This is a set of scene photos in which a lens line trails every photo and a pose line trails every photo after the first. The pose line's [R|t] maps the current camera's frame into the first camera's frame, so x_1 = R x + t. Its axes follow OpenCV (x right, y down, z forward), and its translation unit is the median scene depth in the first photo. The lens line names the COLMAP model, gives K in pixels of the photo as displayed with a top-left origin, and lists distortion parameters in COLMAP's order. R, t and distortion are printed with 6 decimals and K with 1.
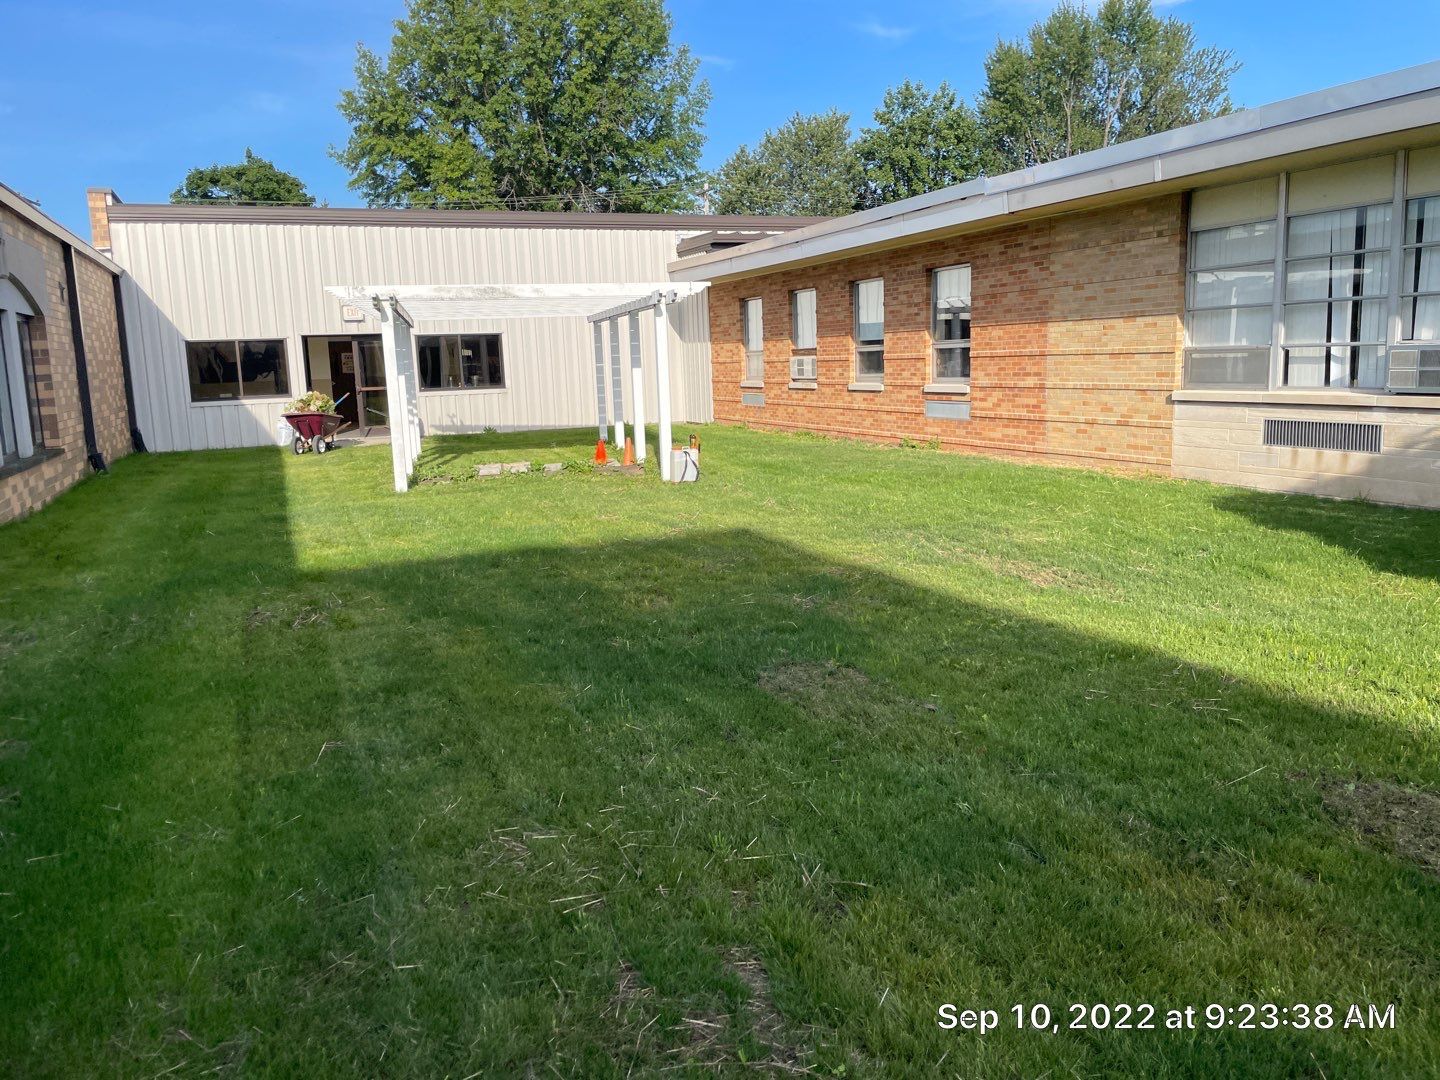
lens RADIAL K [[1094.5, 0, 719.6], [0, 1094.5, 536.1], [0, 0, 1]] dist [0.060127, -0.085494]
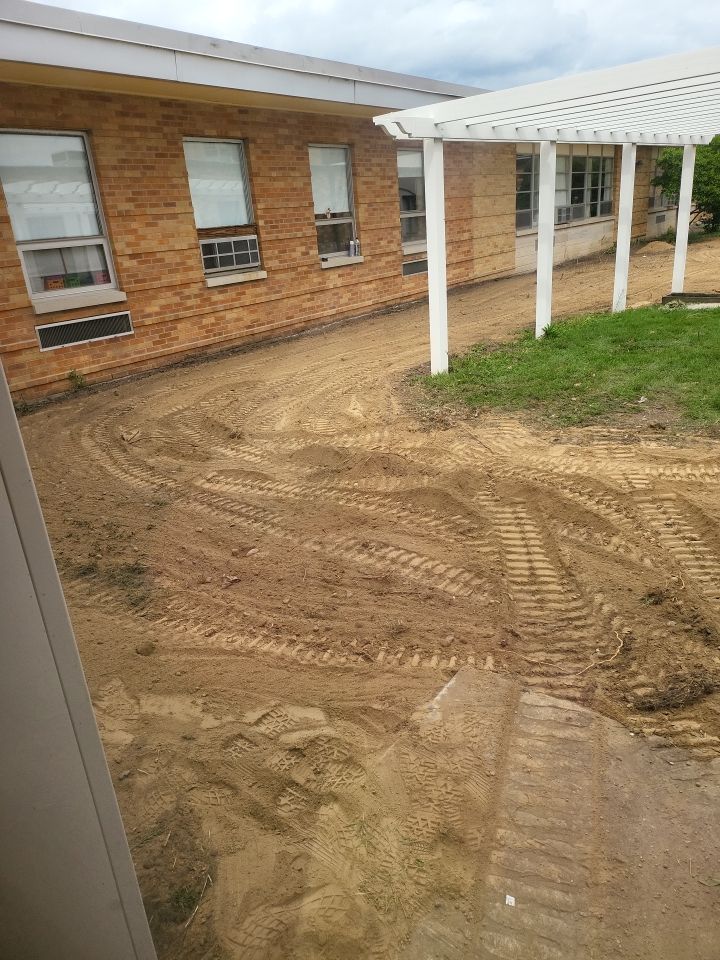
lens RADIAL K [[655.8, 0, 334.4], [0, 655.8, 471.8], [0, 0, 1]] dist [0.025295, -0.010054]
pose [[-0.491271, -0.221367, 0.842407, -0.477645], [0.251628, 0.889856, 0.380579, -0.231428], [-0.833868, 0.398940, -0.381458, 1.552022]]
